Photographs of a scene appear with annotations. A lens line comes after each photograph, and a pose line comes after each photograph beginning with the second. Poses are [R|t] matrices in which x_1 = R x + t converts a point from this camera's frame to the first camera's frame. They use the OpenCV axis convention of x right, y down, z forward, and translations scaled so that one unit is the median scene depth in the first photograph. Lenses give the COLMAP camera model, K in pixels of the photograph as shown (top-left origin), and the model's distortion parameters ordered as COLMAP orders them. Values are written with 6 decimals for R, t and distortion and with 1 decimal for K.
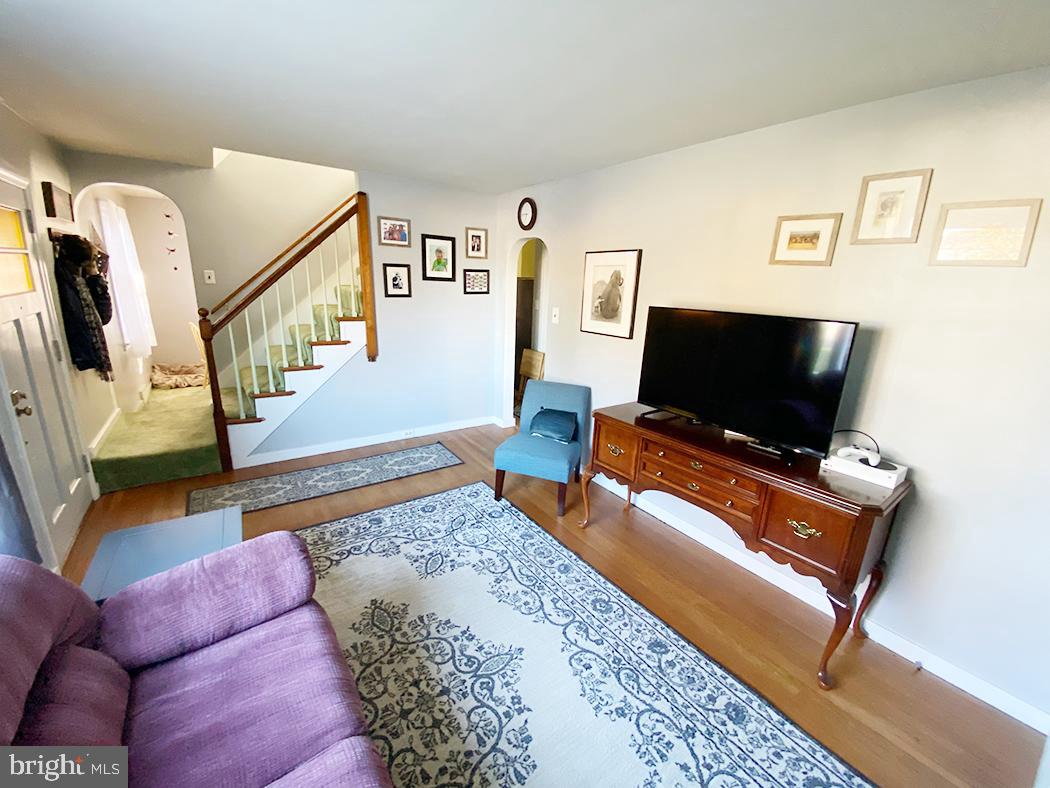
lens RADIAL K [[424.8, 0, 519.1], [0, 424.8, 390.0], [0, 0, 1]] dist [0.054328, -0.030932]
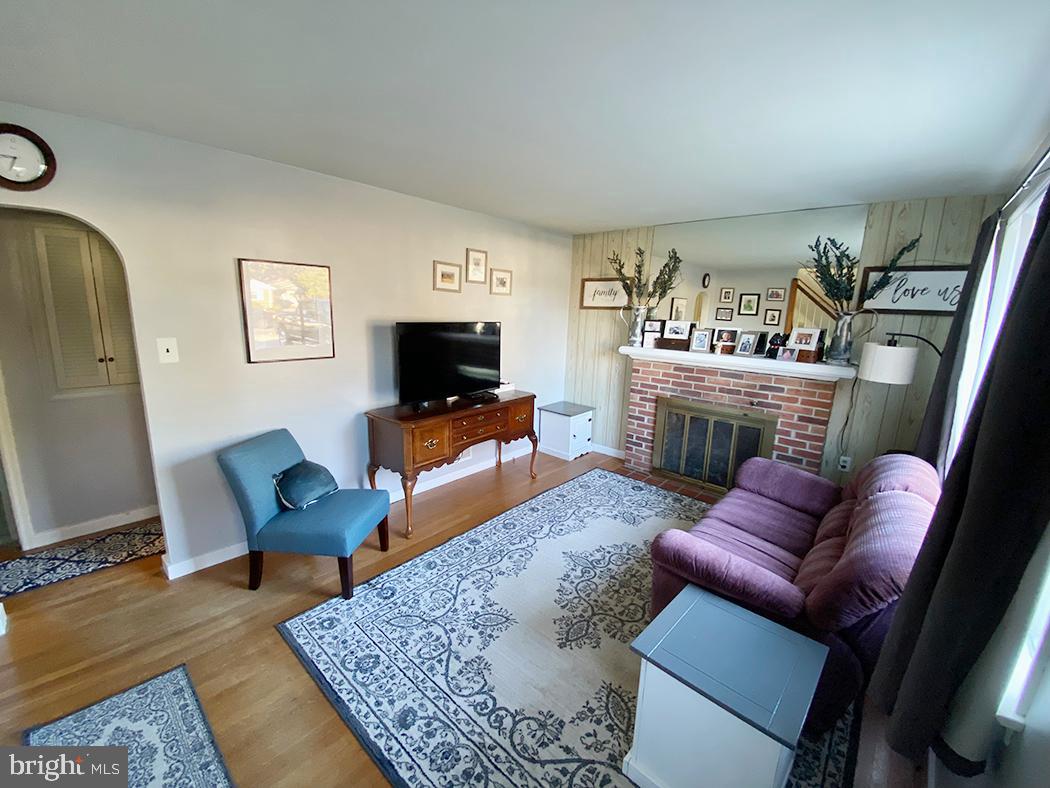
lens RADIAL K [[424.8, 0, 519.1], [0, 424.8, 390.0], [0, 0, 1]] dist [0.054328, -0.030932]
pose [[-0.220800, -0.235390, 0.946488, -1.145152], [0.205639, 0.937388, 0.281099, -0.353750], [-0.953394, 0.256701, -0.158570, 1.146283]]
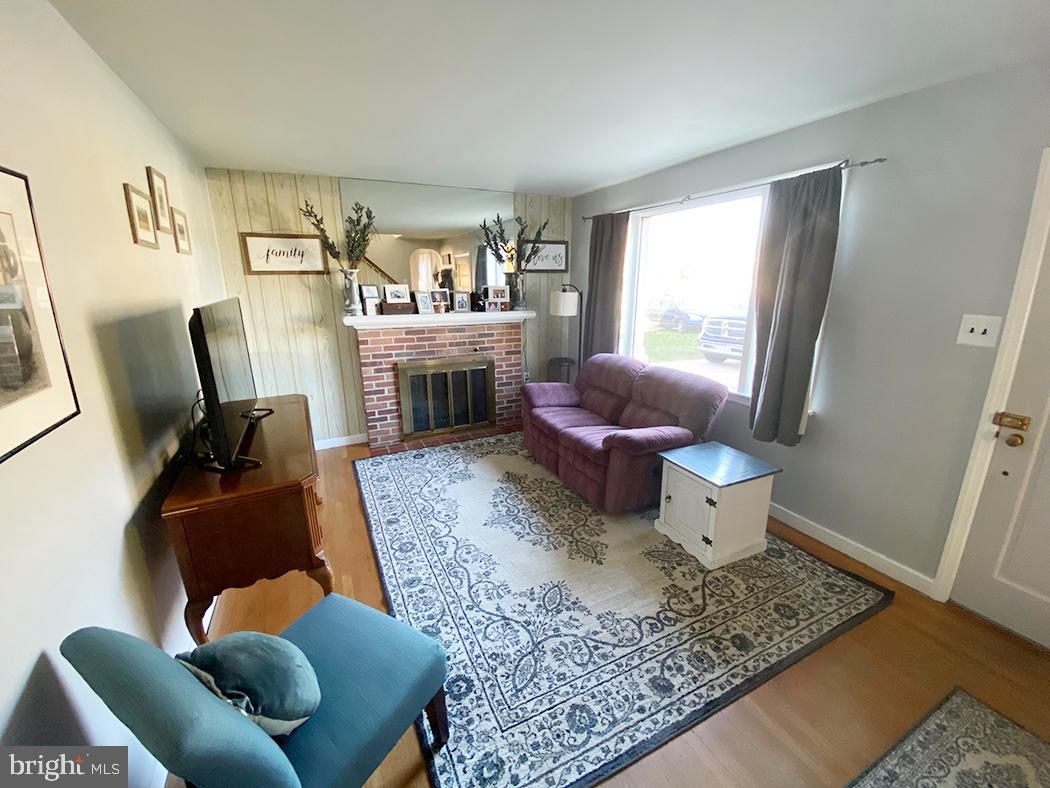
lens RADIAL K [[427.5, 0, 518.8], [0, 427.5, 391.4], [0, 0, 1]] dist [0.060243, -0.043071]
pose [[-0.986111, -0.075198, 0.148088, -0.272527], [0.007189, 0.871468, 0.490399, -0.481197], [-0.165931, 0.484653, -0.858824, 1.871154]]
